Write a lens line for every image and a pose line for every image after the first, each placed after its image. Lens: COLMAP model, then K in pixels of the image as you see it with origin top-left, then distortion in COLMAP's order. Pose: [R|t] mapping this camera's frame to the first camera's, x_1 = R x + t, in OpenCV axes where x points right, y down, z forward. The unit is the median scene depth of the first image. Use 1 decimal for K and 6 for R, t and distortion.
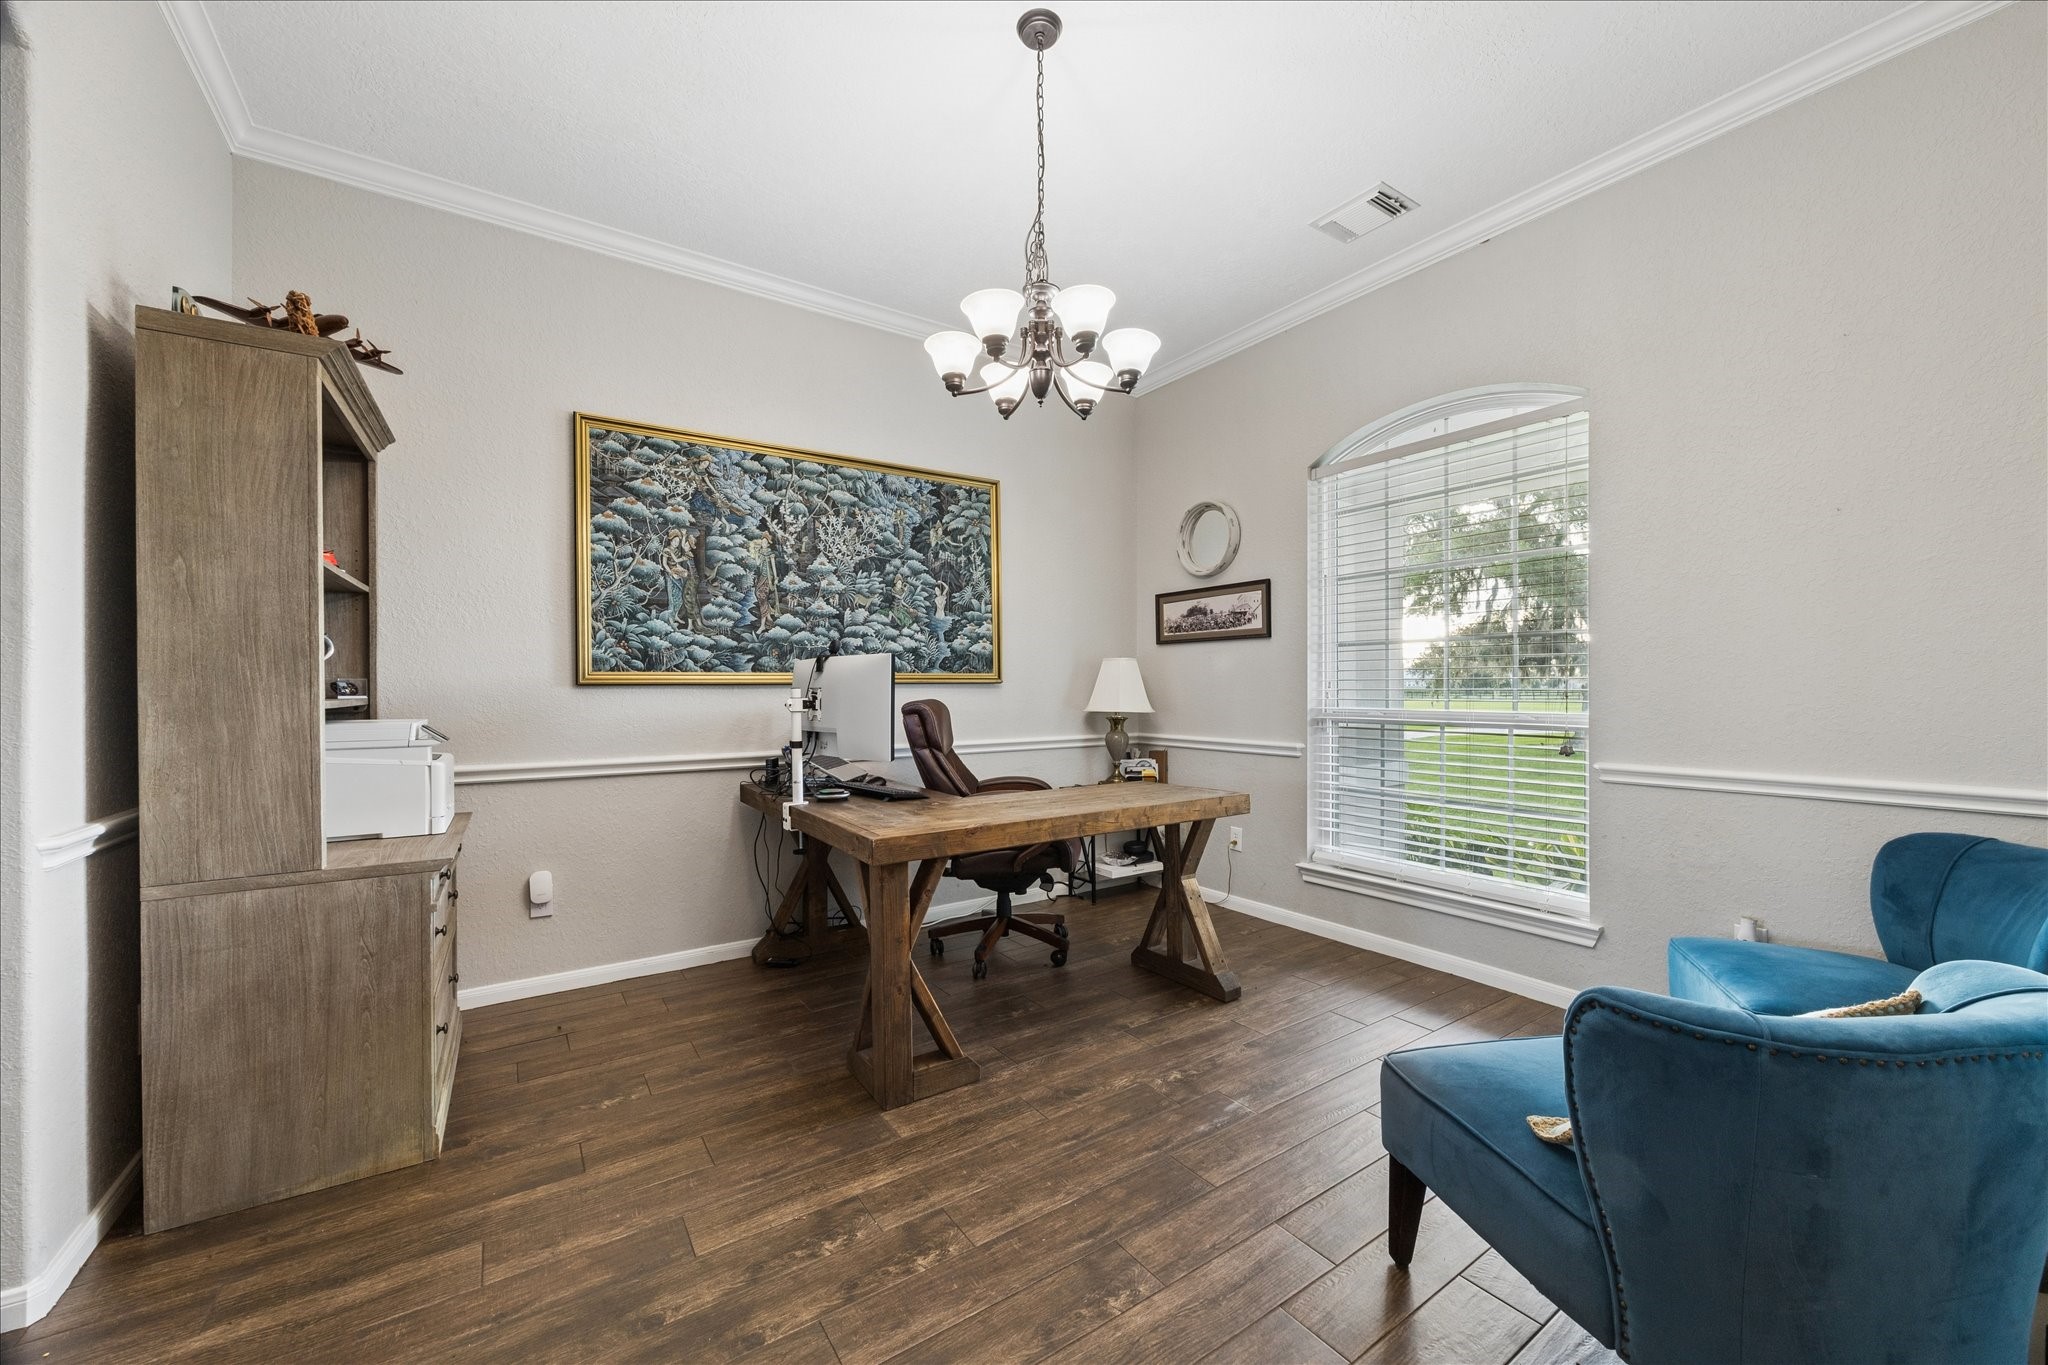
lens RADIAL K [[786.6, 0, 1024.6], [0, 786.6, 689.1], [0, 0, 1]] dist [0.003065, -0.000277]
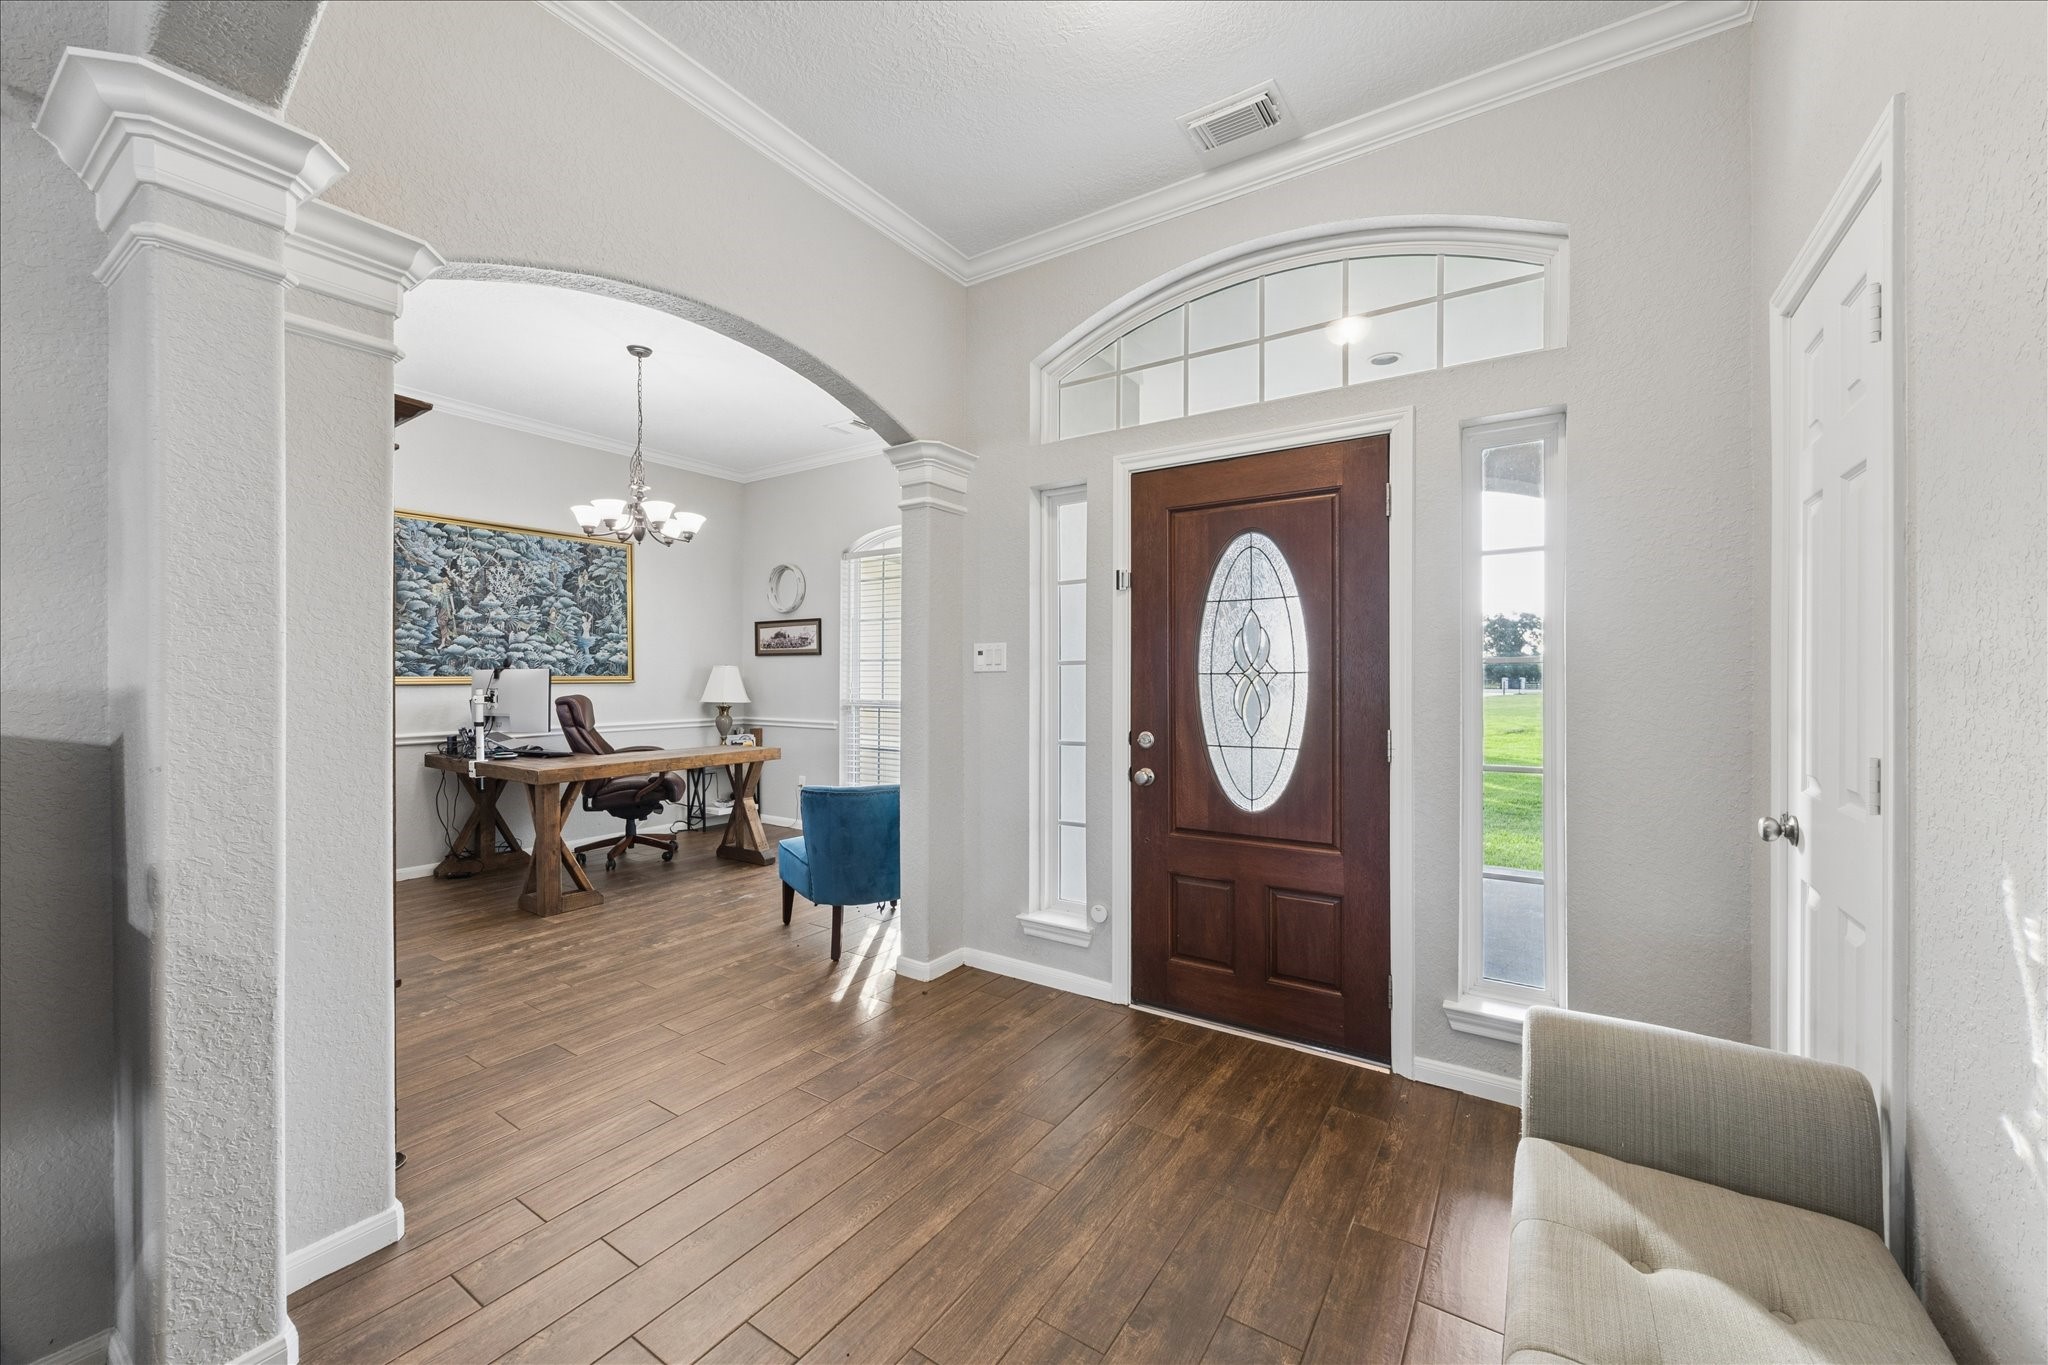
lens RADIAL K [[786.6, 0, 1022.9], [0, 786.6, 678.0], [0, 0, 1]] dist [0.003065, -0.000277]
pose [[0.926982, 0.004591, 0.375077, 0.103887], [-0.004206, 0.999989, -0.001846, -0.019646], [-0.375082, 0.000133, 0.926992, -0.702353]]
